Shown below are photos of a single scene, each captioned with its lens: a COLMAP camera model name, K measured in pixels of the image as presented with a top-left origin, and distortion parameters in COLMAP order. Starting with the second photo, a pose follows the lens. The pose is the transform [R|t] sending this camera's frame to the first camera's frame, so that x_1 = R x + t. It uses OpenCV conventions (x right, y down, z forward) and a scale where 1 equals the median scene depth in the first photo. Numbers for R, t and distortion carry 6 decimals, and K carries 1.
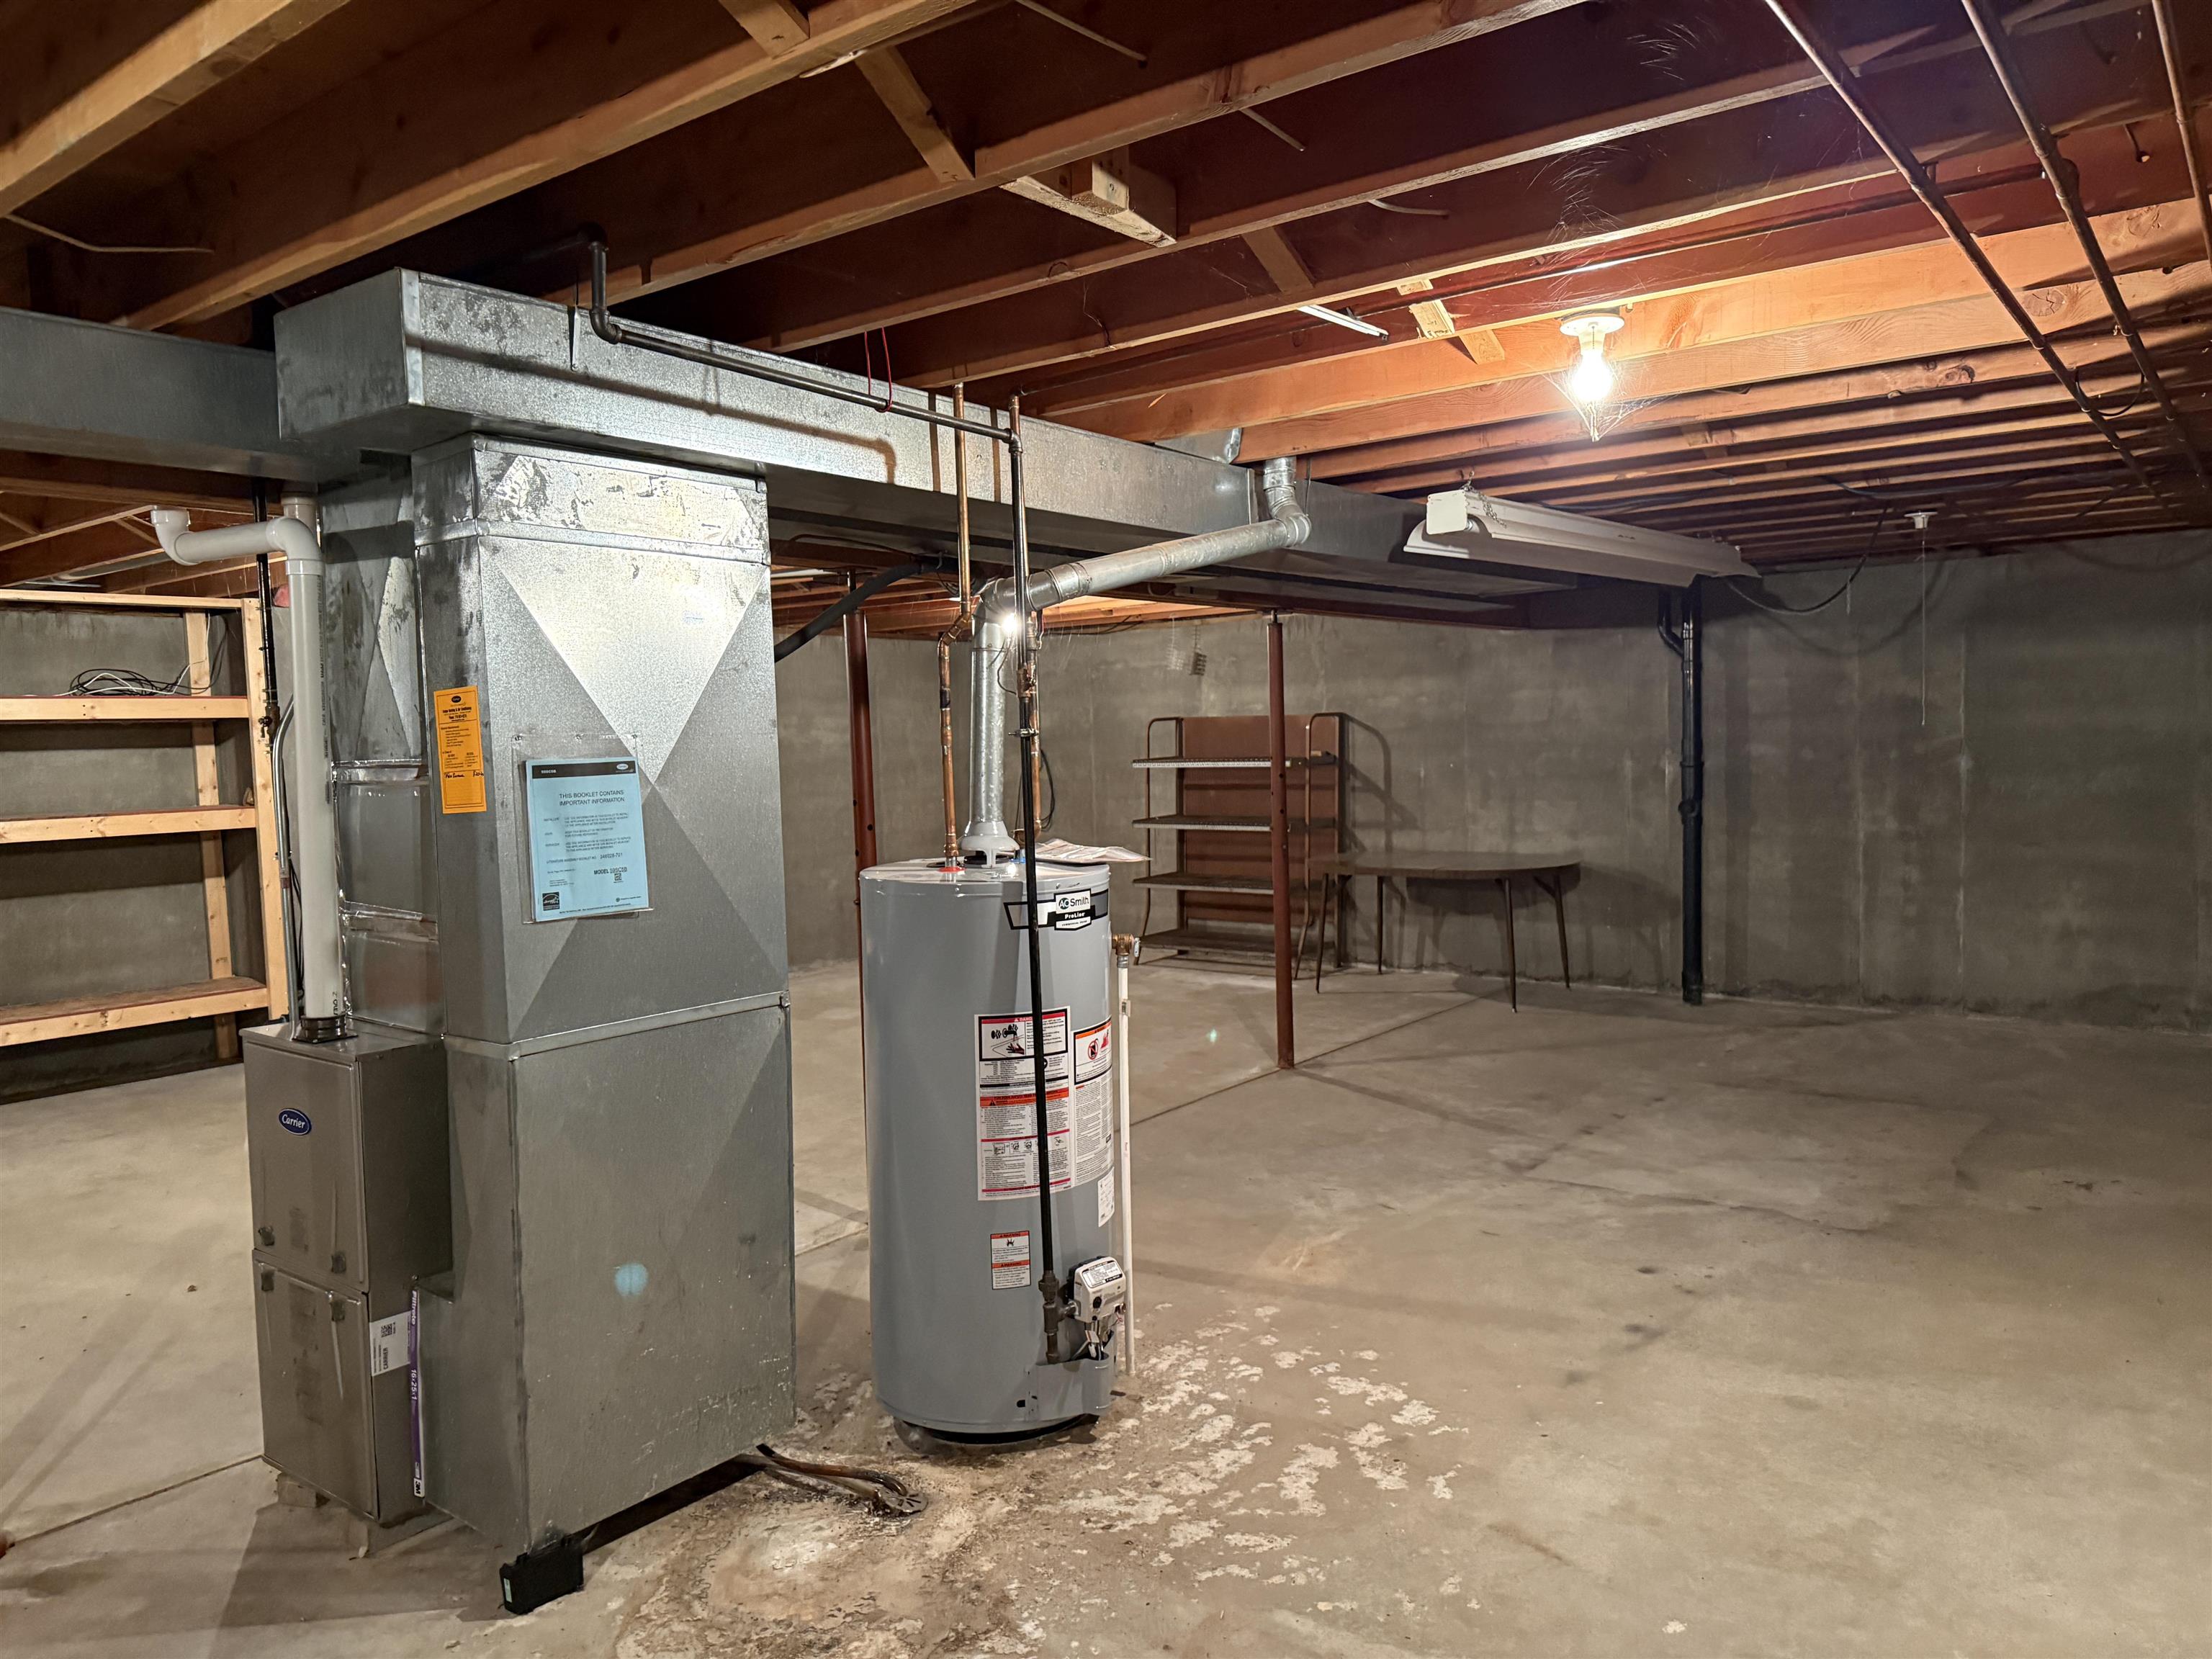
lens RADIAL K [[1531.8, 0, 1100.8], [0, 1531.8, 818.4], [0, 0, 1]] dist [0.010921, -0.009879]
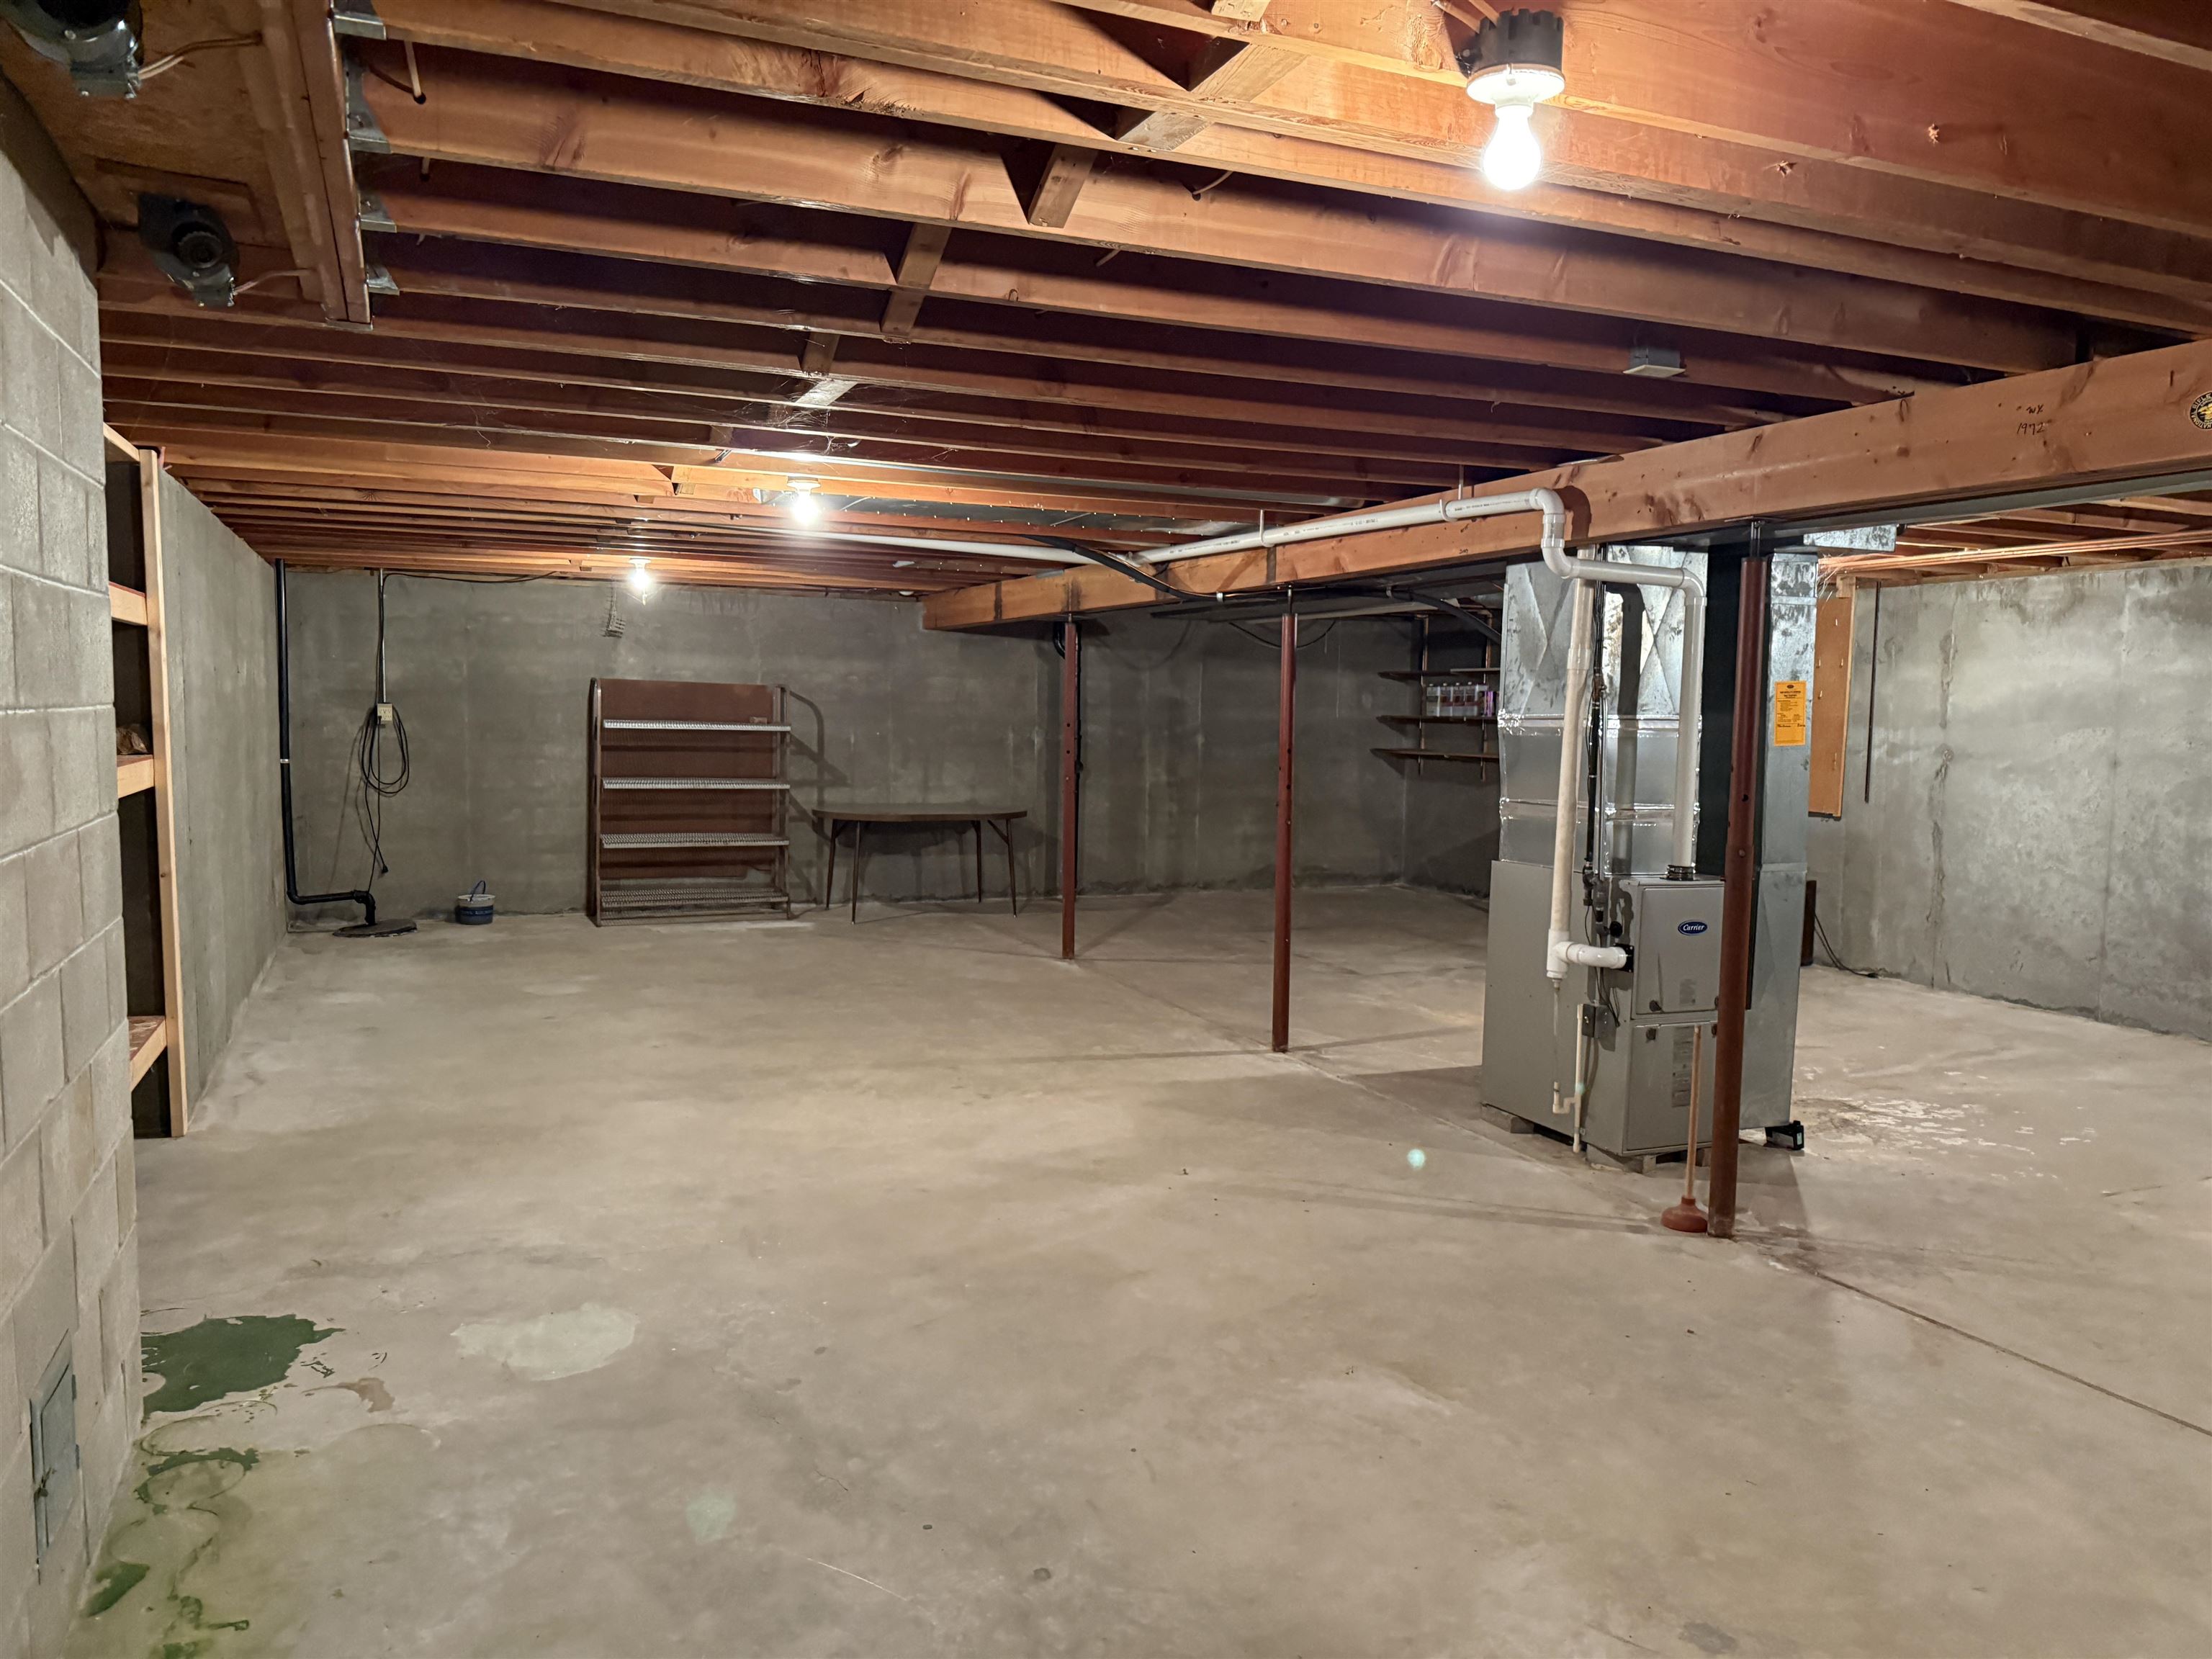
lens RADIAL K [[1531.8, 0, 1109.2], [0, 1531.8, 841.4], [0, 0, 1]] dist [0.010921, -0.009879]
pose [[0.440278, -0.031799, 0.897298, -0.825944], [0.019201, 0.999478, 0.025999, 0.024483], [-0.897656, 0.005782, 0.440658, 0.303491]]
